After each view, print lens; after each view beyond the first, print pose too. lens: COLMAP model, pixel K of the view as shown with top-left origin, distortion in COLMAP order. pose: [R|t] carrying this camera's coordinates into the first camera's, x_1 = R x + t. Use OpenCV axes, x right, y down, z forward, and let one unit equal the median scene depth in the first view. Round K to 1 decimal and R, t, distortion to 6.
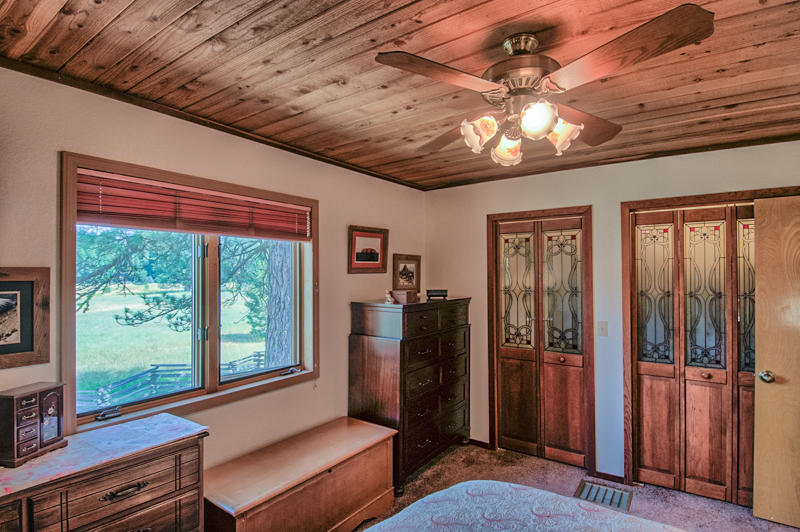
lens RADIAL K [[413.3, 0, 405.7], [0, 413.3, 274.2], [0, 0, 1]] dist [0.029458, -0.037501]
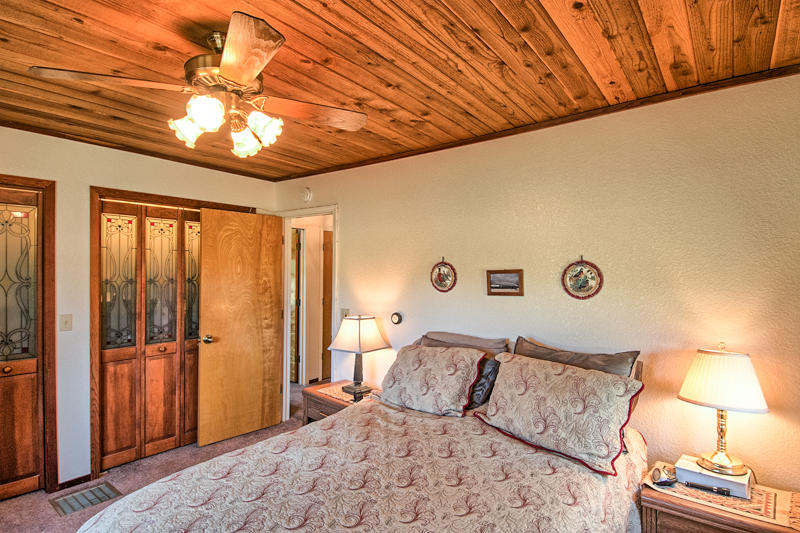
lens RADIAL K [[413.3, 0, 405.7], [0, 413.3, 274.7], [0, 0, 1]] dist [0.029458, -0.037501]
pose [[0.048696, -0.010516, 0.998758, -0.407807], [-0.015696, 0.999813, 0.011292, 0.007586], [-0.998690, -0.016226, 0.048522, 0.246514]]
